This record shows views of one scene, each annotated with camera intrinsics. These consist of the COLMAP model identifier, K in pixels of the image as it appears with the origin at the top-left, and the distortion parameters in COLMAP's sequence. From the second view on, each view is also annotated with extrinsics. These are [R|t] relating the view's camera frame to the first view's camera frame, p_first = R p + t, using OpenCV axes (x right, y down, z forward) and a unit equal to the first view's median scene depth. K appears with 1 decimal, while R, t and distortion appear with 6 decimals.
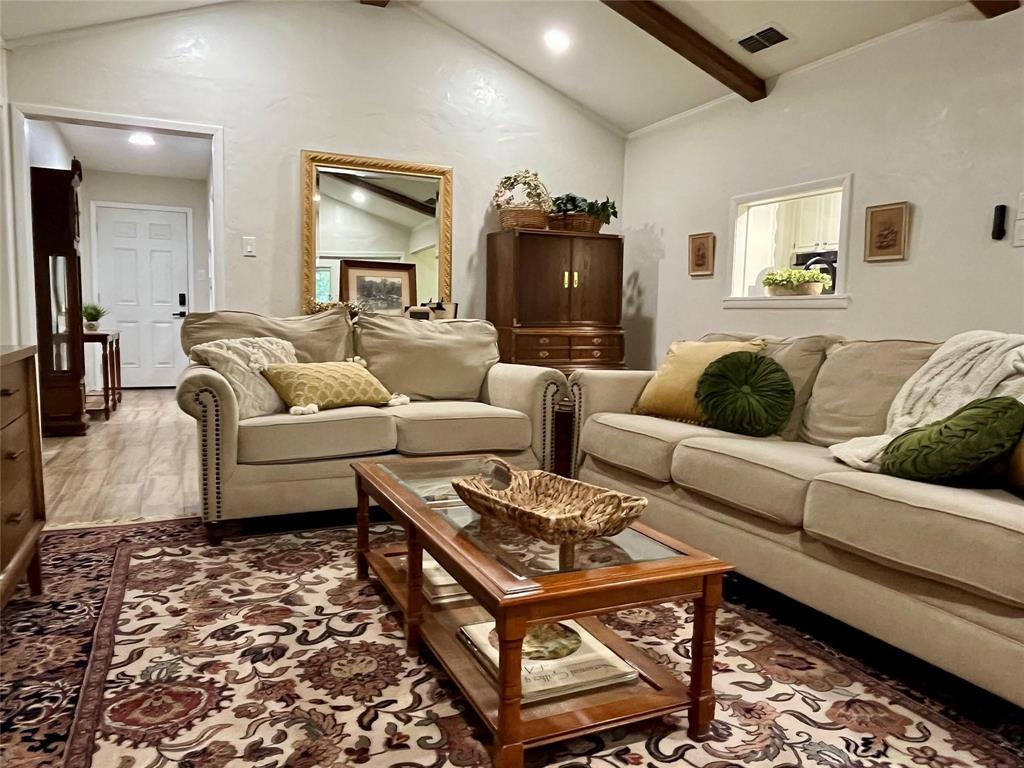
lens RADIAL K [[703.5, 0, 511.4], [0, 703.5, 384.4], [0, 0, 1]] dist [-0.003238, -0.001586]
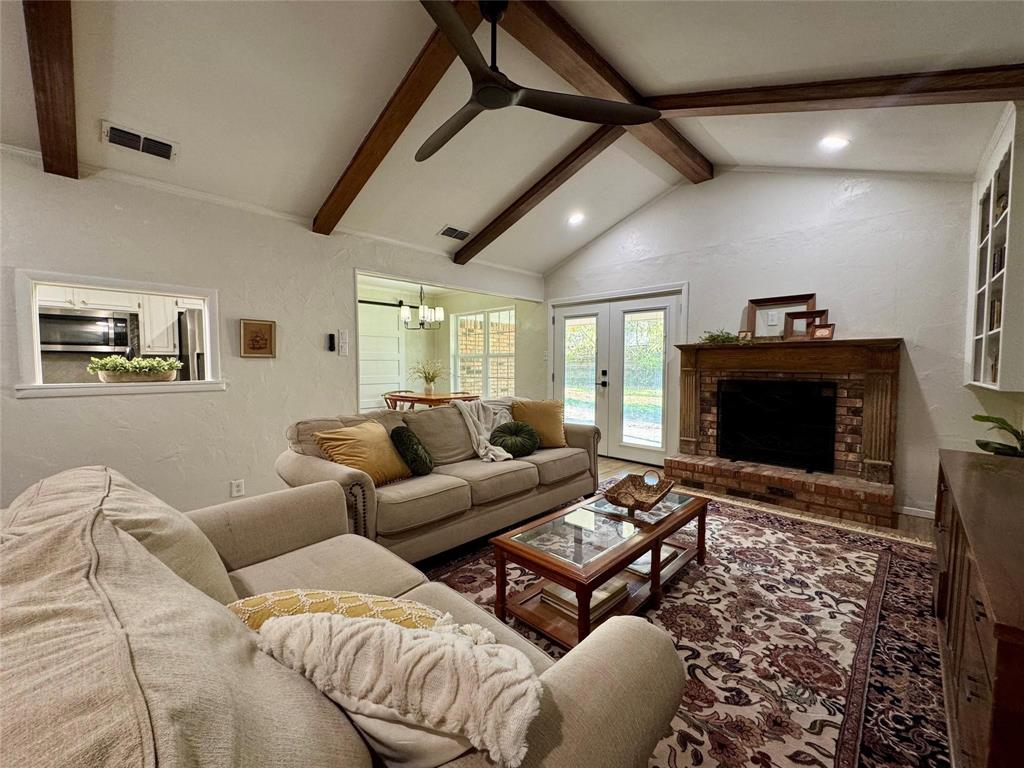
lens RADIAL K [[406.7, 0, 514.4], [0, 406.7, 384.6], [0, 0, 1]] dist [-0.007024, 0.000456]
pose [[-0.353370, -0.065467, 0.933190, -1.001712], [0.087287, 0.990889, 0.102567, -0.345511], [-0.931403, 0.117699, -0.344436, 1.723685]]
